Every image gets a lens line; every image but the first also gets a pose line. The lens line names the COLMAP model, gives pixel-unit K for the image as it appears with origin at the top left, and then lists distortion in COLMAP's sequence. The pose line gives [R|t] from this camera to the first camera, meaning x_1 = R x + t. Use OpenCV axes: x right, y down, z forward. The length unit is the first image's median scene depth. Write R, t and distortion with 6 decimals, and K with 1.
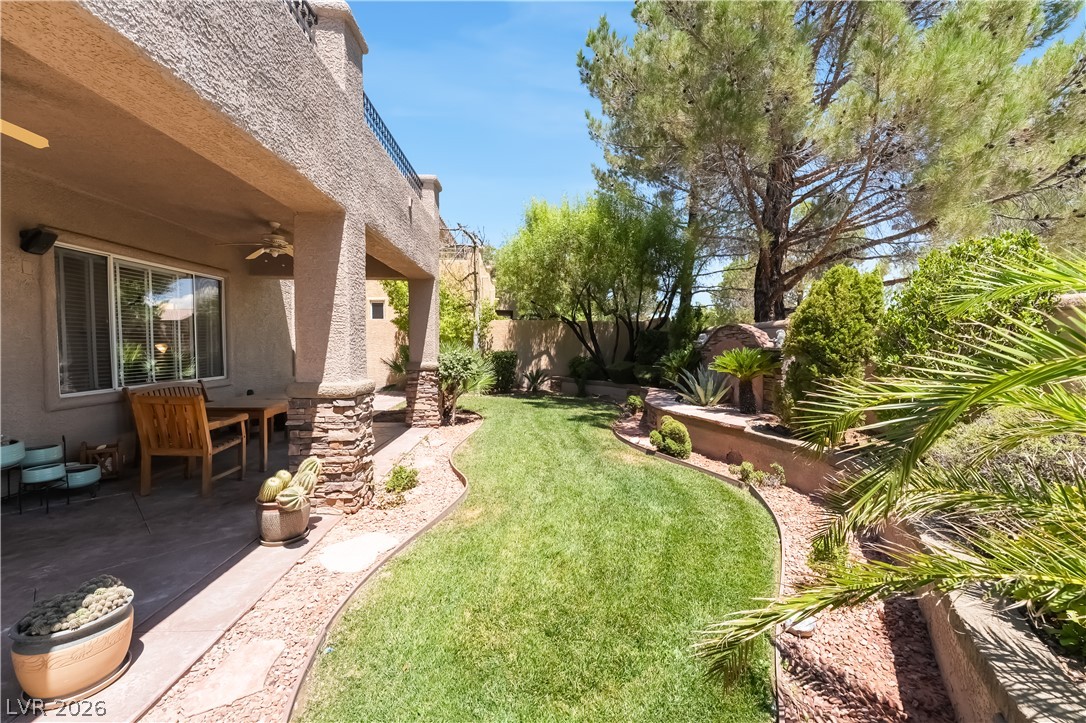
lens RADIAL K [[442.7, 0, 537.4], [0, 442.7, 357.1], [0, 0, 1]] dist [-0.000887, -0.000523]
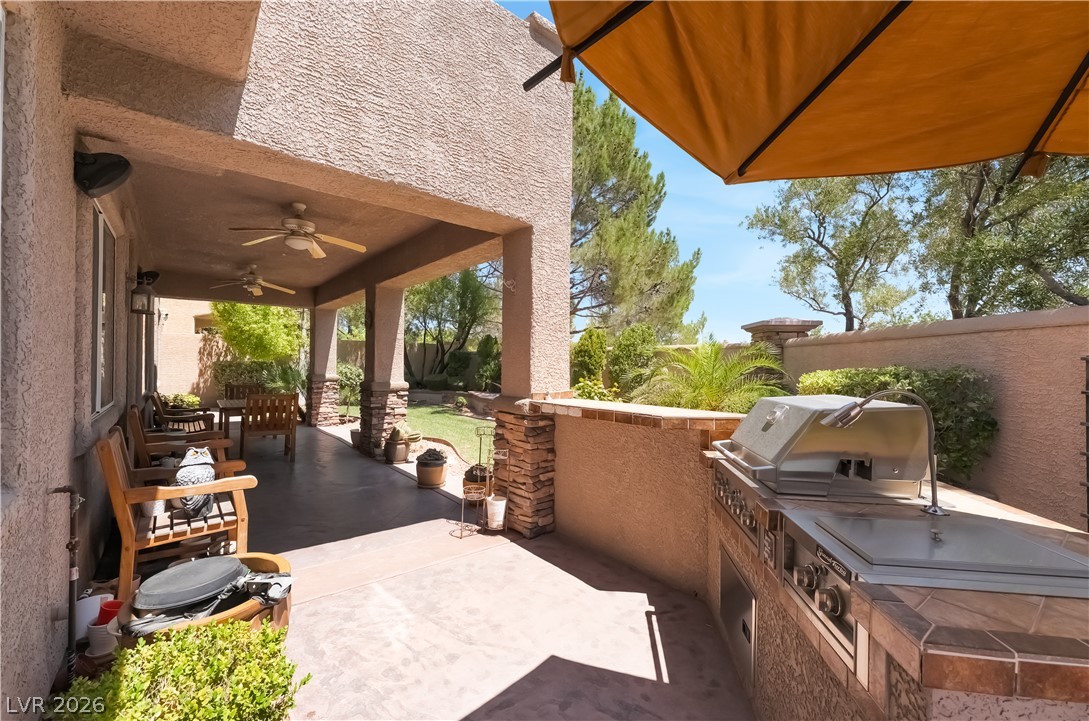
lens RADIAL K [[440.9, 0, 549.0], [0, 440.9, 359.0], [0, 0, 1]] dist [-0.004822, 0.000854]
pose [[0.790531, 0.009569, 0.612347, -0.763490], [0.012242, 0.999431, -0.031422, 0.020671], [-0.612300, 0.032336, 0.789964, -0.567687]]
